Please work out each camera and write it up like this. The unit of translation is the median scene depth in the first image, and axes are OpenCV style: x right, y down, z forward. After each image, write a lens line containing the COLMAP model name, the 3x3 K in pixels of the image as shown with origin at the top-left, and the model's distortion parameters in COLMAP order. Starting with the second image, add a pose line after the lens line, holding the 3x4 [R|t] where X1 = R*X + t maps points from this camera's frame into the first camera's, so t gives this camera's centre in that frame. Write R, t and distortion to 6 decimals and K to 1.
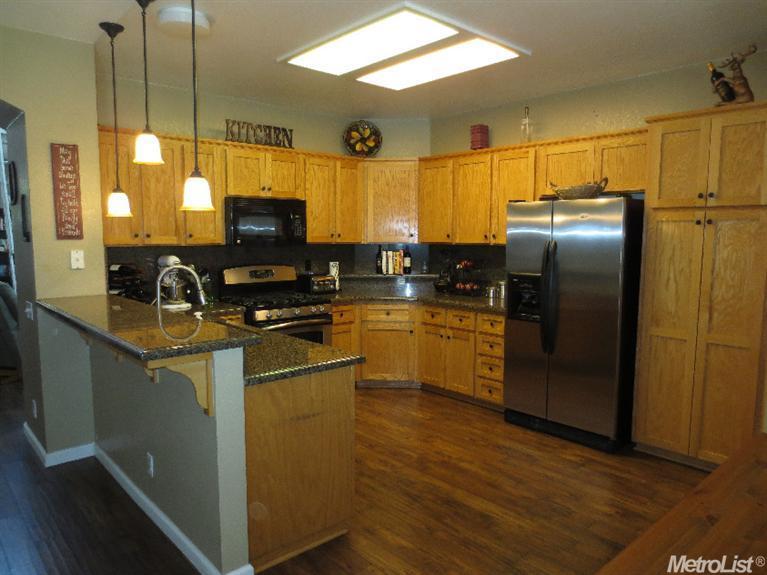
lens RADIAL K [[542.1, 0, 383.8], [0, 542.1, 288.4], [0, 0, 1]] dist [-0.030109, 0.006303]
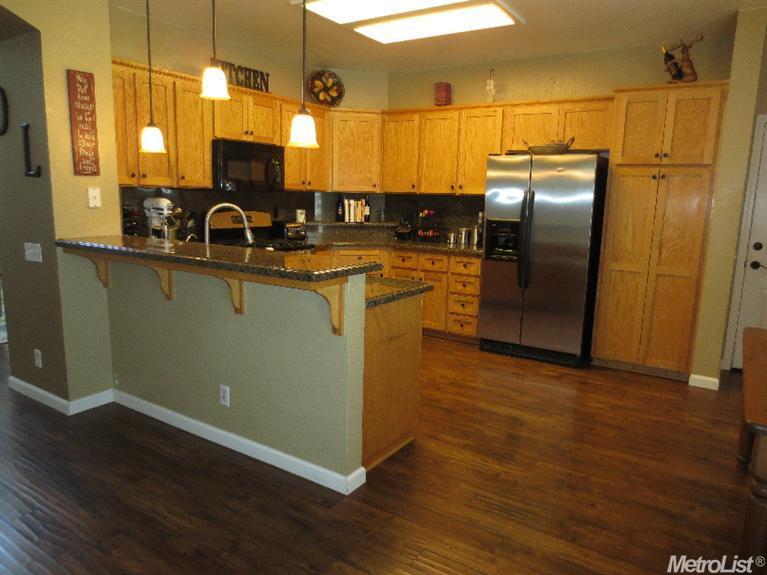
lens RADIAL K [[542.1, 0, 383.0], [0, 542.1, 287.2], [0, 0, 1]] dist [-0.030109, 0.006303]
pose [[0.966434, -0.021777, 0.255990, -0.298038], [0.002979, 0.997284, 0.073592, 0.032630], [-0.256898, -0.070360, 0.963874, -0.047981]]
